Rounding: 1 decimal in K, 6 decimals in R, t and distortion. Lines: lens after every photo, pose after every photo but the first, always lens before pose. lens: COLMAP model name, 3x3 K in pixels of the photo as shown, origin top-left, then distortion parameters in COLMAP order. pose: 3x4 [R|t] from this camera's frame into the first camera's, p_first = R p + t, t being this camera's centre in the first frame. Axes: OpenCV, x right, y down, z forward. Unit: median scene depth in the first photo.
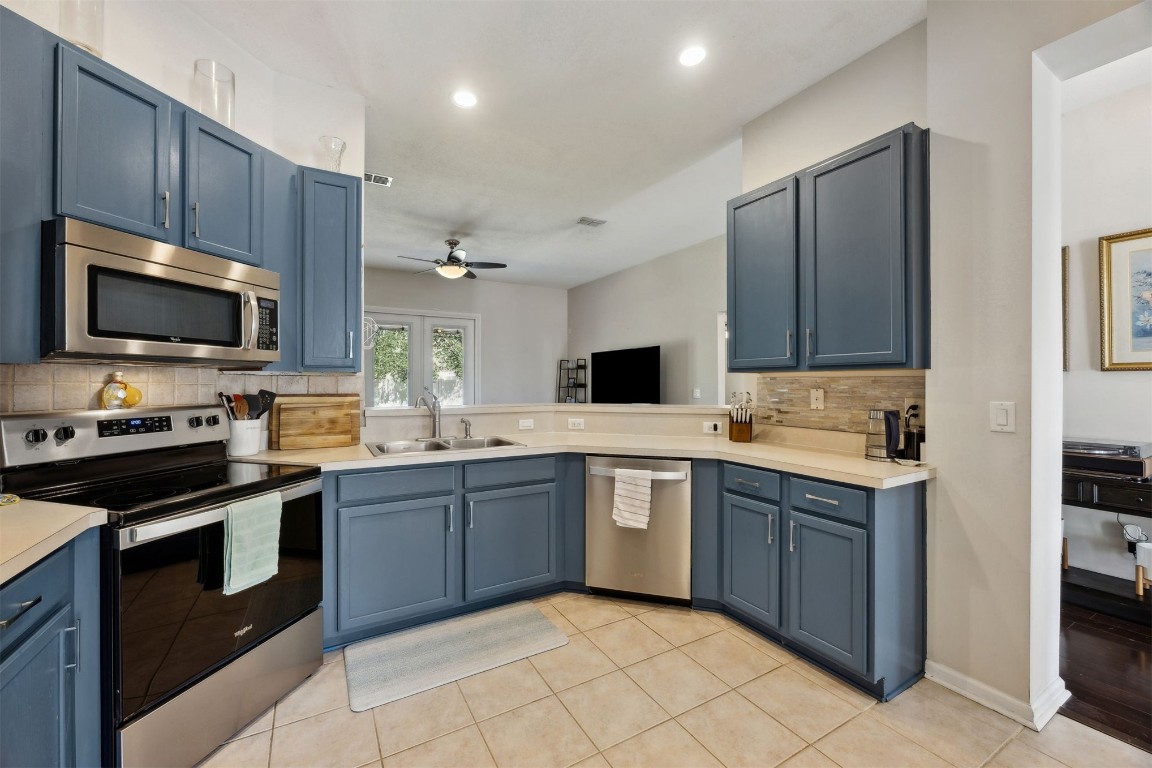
lens RADIAL K [[439.6, 0, 577.5], [0, 439.6, 378.5], [0, 0, 1]] dist [-0.005749, -0.000118]
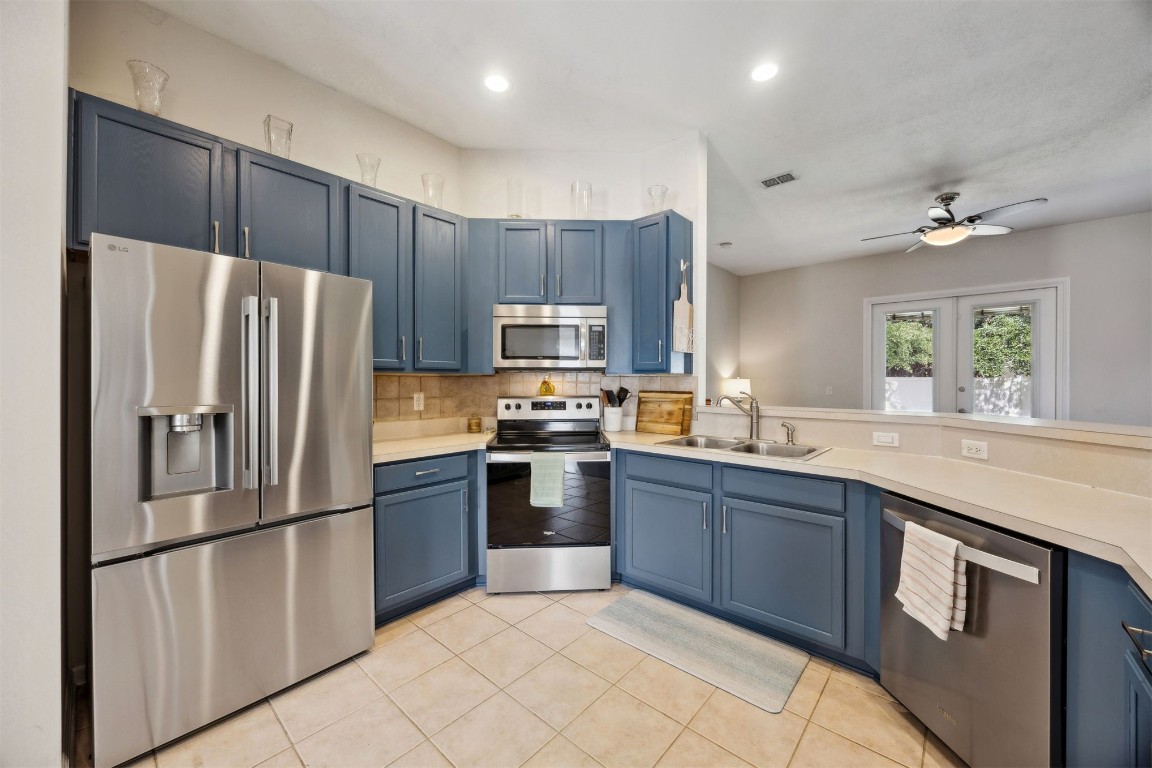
lens RADIAL K [[436.0, 0, 577.7], [0, 436.0, 382.0], [0, 0, 1]] dist [-0.002361, -0.000318]
pose [[0.329098, 0.001810, -0.944294, 0.570678], [0.007813, 0.999959, 0.004640, 0.001667], [0.944263, -0.008904, 0.329070, 0.394956]]
